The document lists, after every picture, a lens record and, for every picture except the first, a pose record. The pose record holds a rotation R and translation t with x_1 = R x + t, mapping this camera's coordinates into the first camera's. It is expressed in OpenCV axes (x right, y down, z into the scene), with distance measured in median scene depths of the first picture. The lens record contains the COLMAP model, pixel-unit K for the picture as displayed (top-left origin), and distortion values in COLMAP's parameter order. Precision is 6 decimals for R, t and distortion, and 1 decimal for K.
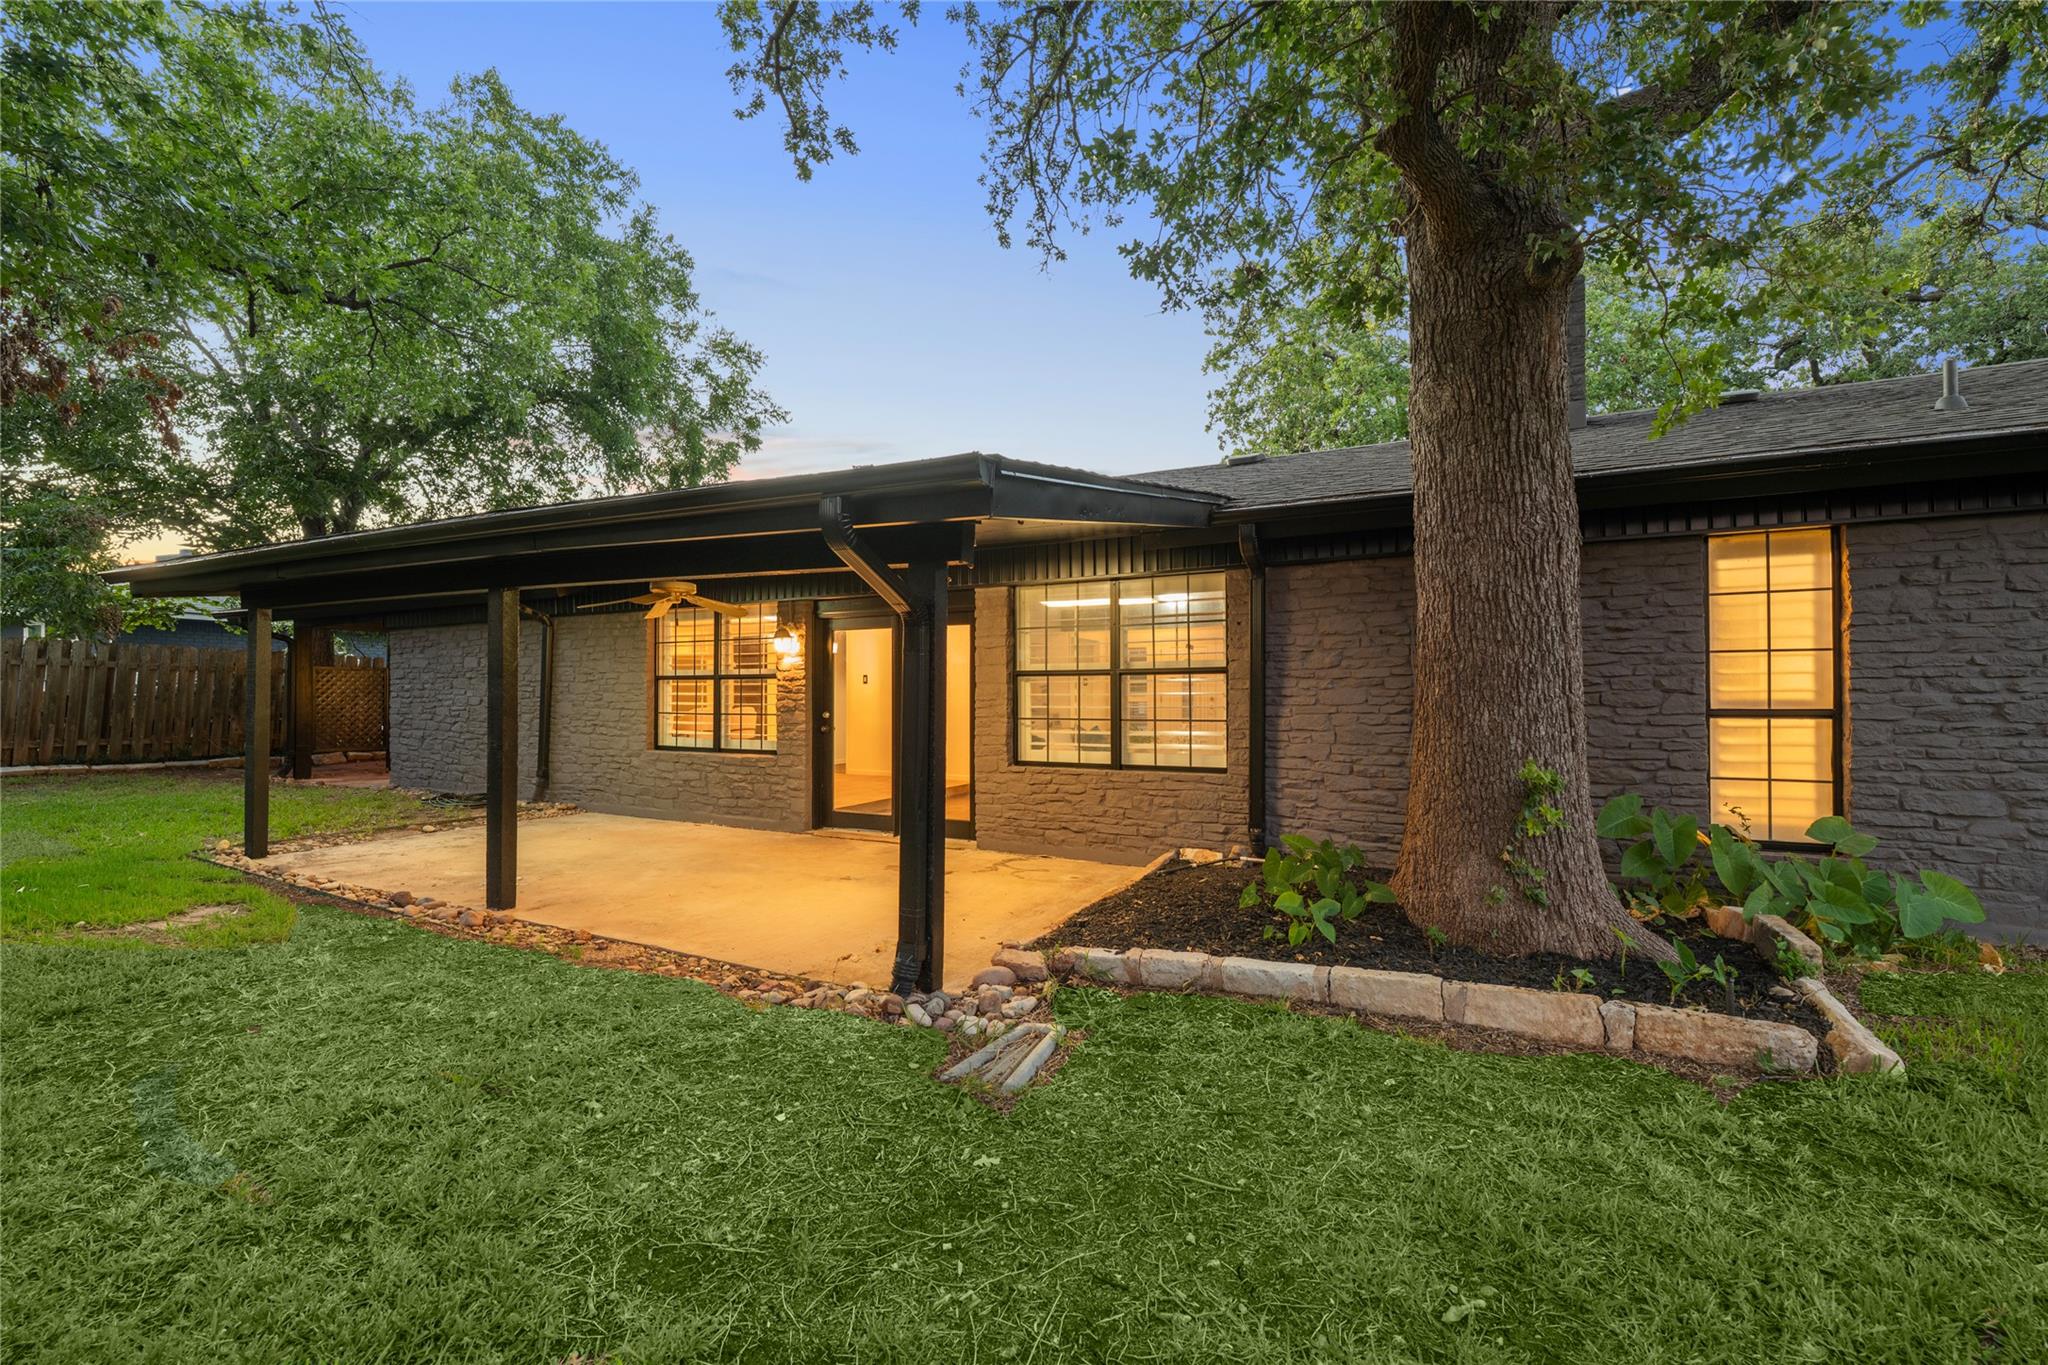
lens RADIAL K [[855.9, 0, 1021.3], [0, 855.9, 674.7], [0, 0, 1]] dist [-0.000051, -0.000217]
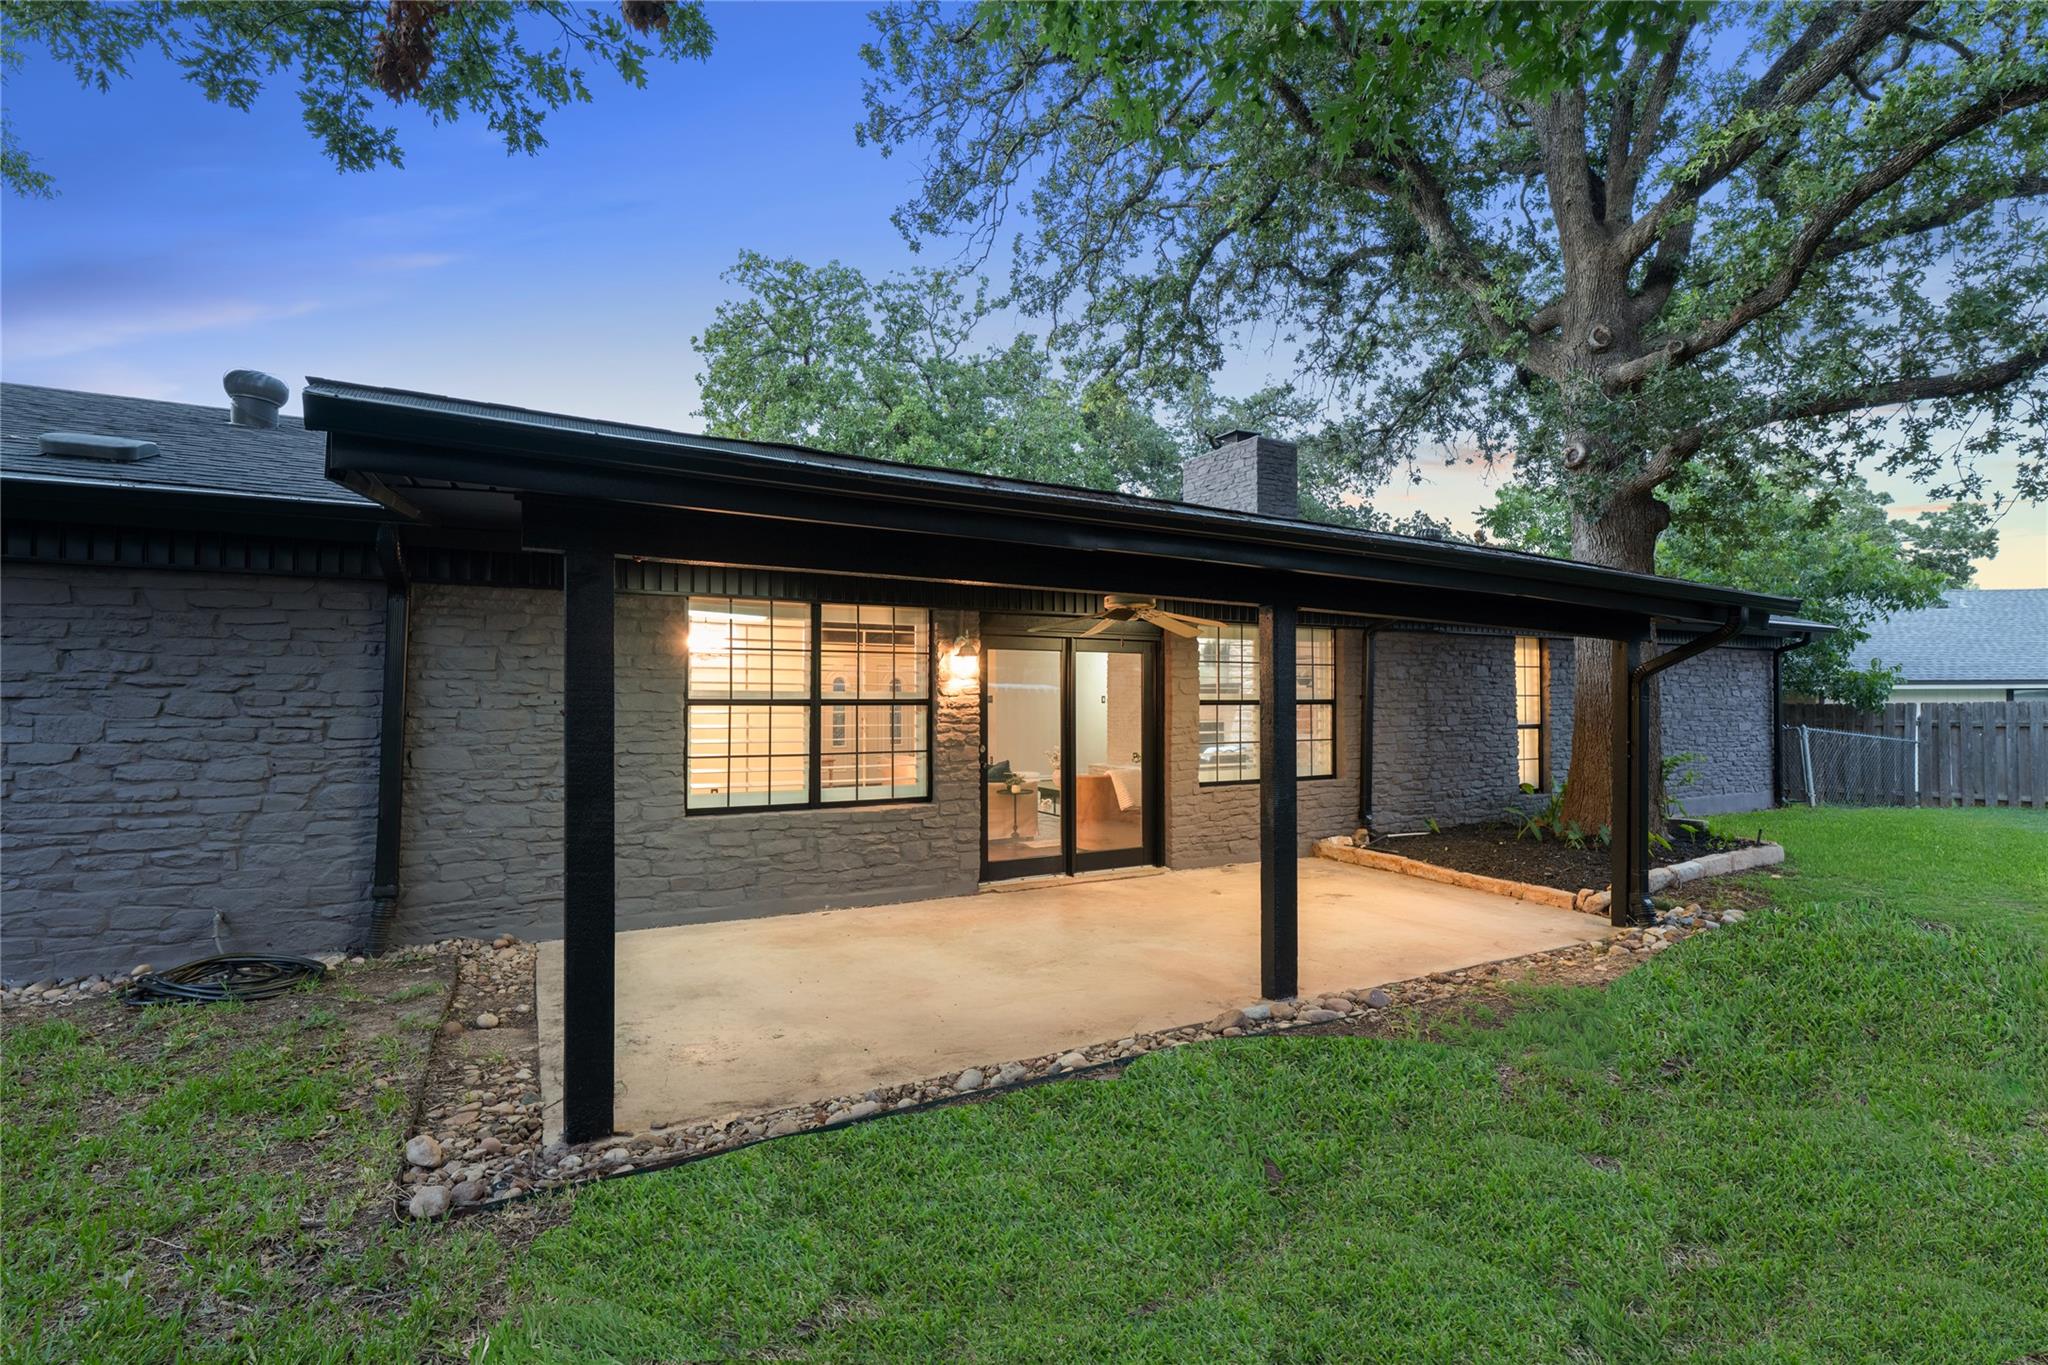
lens RADIAL K [[881.3, 0, 1018.2], [0, 881.3, 695.3], [0, 0, 1]] dist [-0.000292, -0.000778]
pose [[0.569354, 0.018588, 0.821882, -1.112289], [-0.006096, 0.999812, -0.018389, 0.012058], [-0.822070, 0.005460, 0.569361, 0.577143]]
